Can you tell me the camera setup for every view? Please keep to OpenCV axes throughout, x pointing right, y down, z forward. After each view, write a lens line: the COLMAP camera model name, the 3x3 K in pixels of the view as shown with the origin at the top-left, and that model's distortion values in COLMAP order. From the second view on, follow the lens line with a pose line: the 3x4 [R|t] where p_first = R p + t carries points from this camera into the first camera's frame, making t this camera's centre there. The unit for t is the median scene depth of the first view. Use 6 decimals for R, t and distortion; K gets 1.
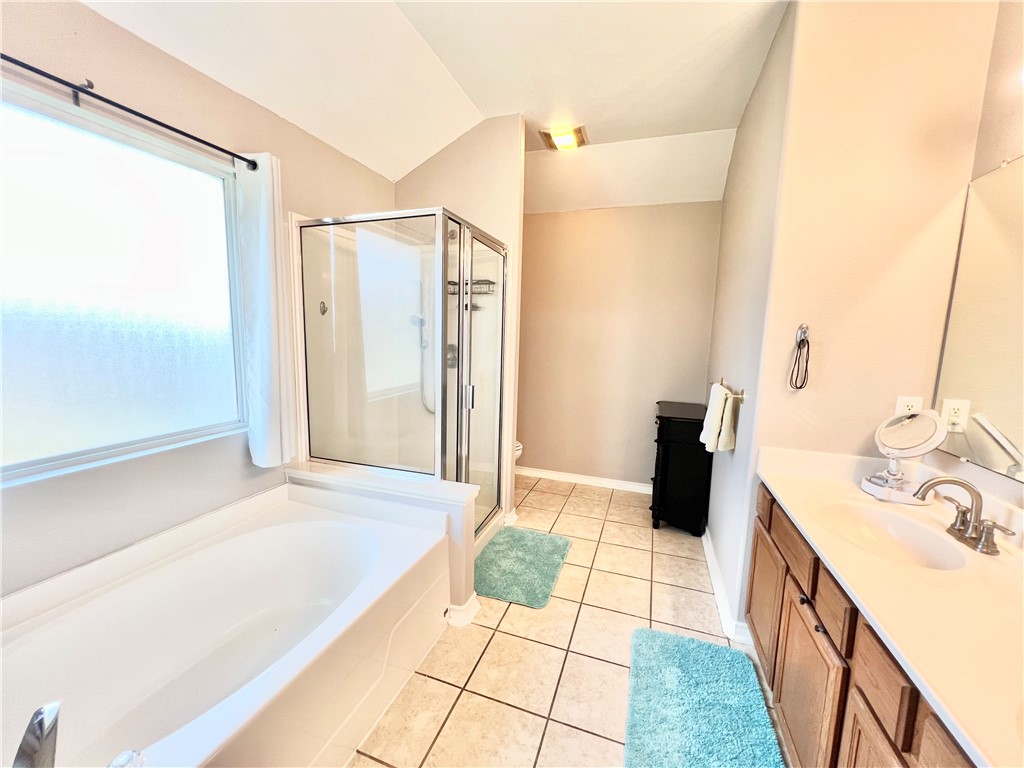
lens RADIAL K [[409.0, 0, 509.5], [0, 409.0, 383.5], [0, 0, 1]] dist [-0.002473, 0.000183]
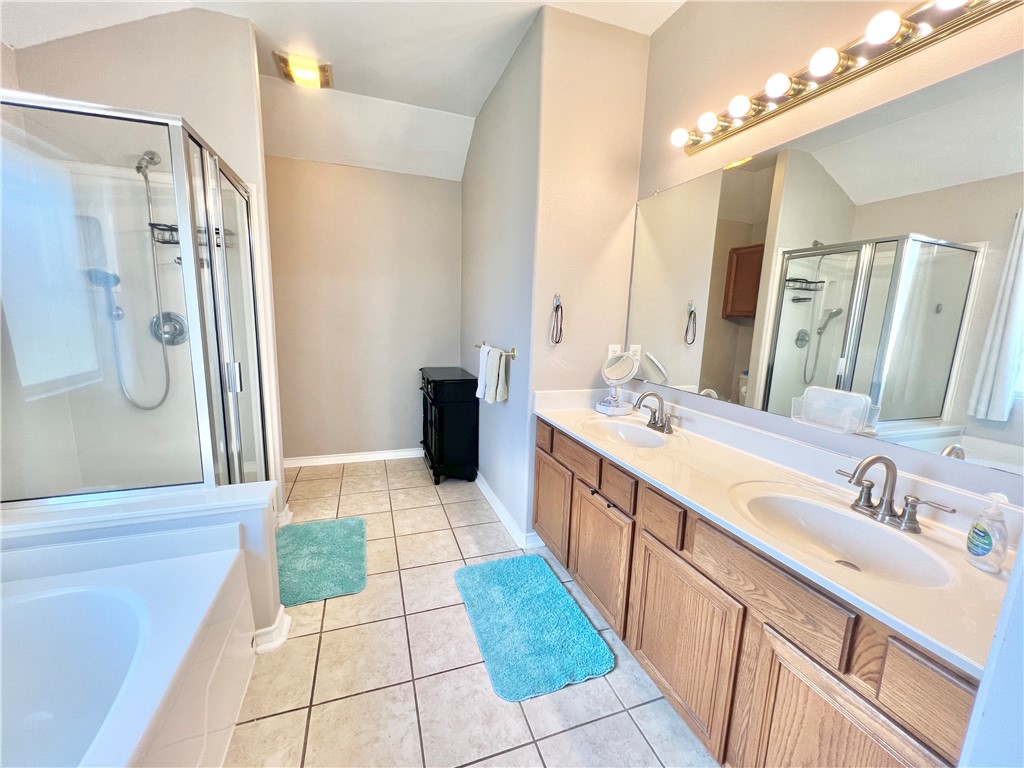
lens RADIAL K [[411.8, 0, 509.1], [0, 411.8, 383.3], [0, 0, 1]] dist [-0.004380, 0.000690]
pose [[0.779675, -0.106157, 0.617121, -0.200984], [0.068612, 0.994074, 0.084316, 0.015734], [-0.622415, -0.023397, 0.782338, 0.055209]]
